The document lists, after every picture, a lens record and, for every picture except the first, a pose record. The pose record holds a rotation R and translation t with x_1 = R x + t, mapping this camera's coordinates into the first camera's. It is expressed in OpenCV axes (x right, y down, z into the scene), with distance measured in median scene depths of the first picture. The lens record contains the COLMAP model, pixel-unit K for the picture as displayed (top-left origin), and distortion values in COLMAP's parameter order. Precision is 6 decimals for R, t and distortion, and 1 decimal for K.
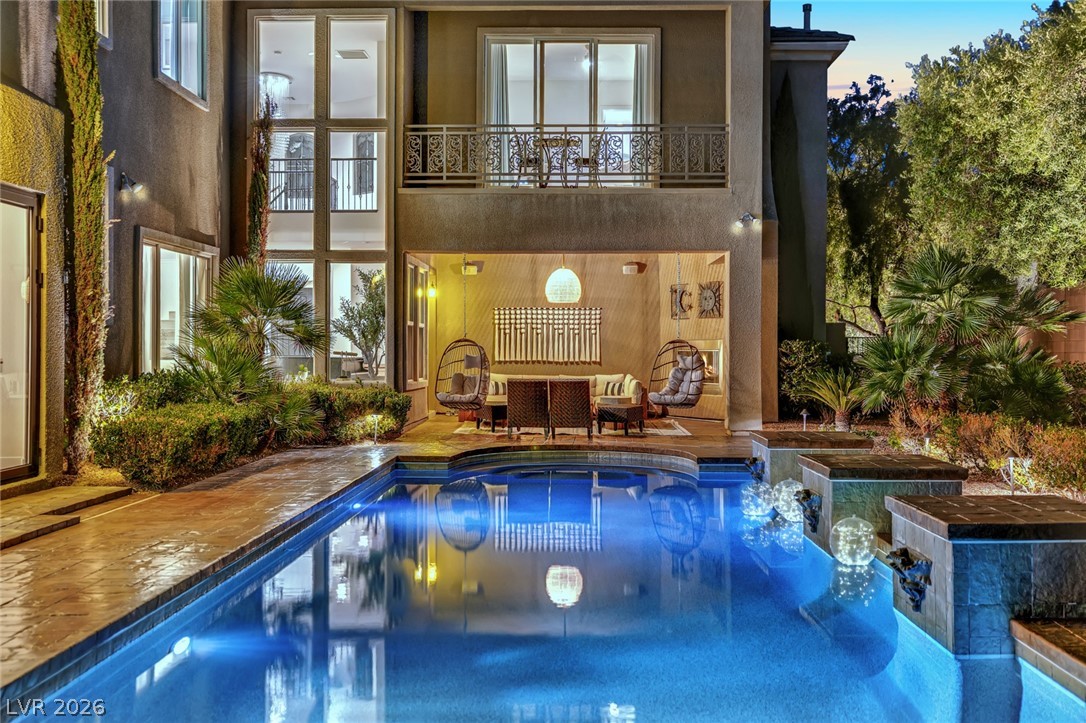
lens RADIAL K [[1037.4, 0, 543.0], [0, 1037.4, 361.5], [0, 0, 1]] dist [-0.000039, 0.003074]
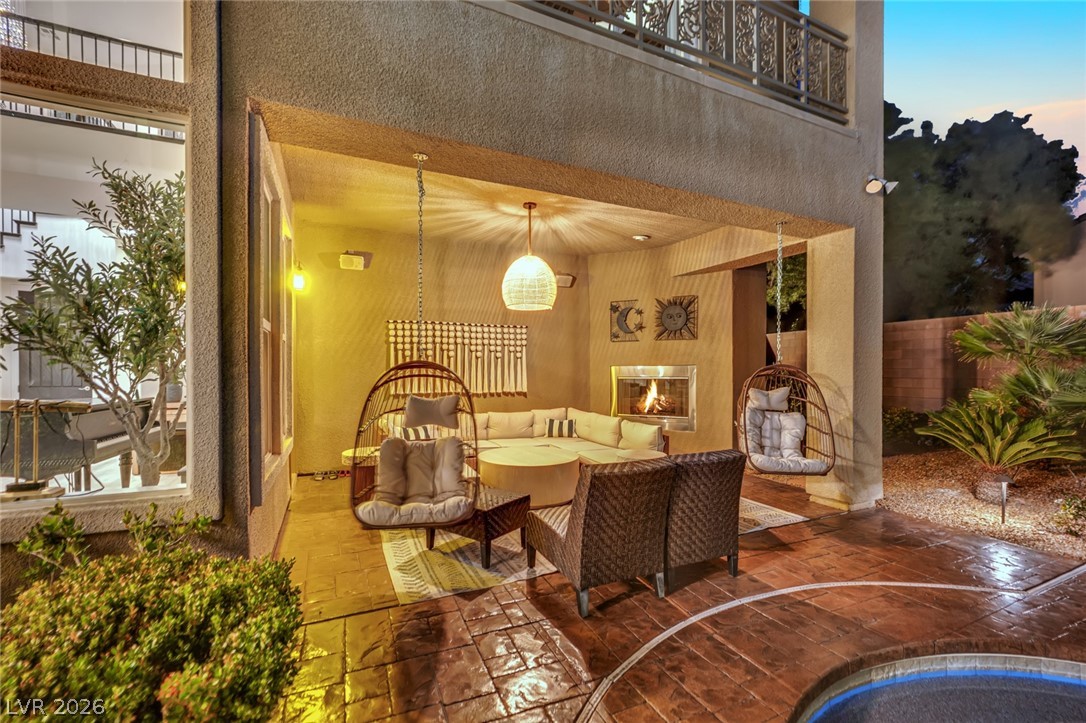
lens RADIAL K [[459.3, 0, 546.0], [0, 459.3, 373.1], [0, 0, 1]] dist [-0.010835, -0.000028]
pose [[0.888121, -0.003767, 0.459595, -0.097869], [0.005414, 0.999983, -0.002266, -0.014145], [-0.459578, 0.004500, 0.888126, 0.683726]]
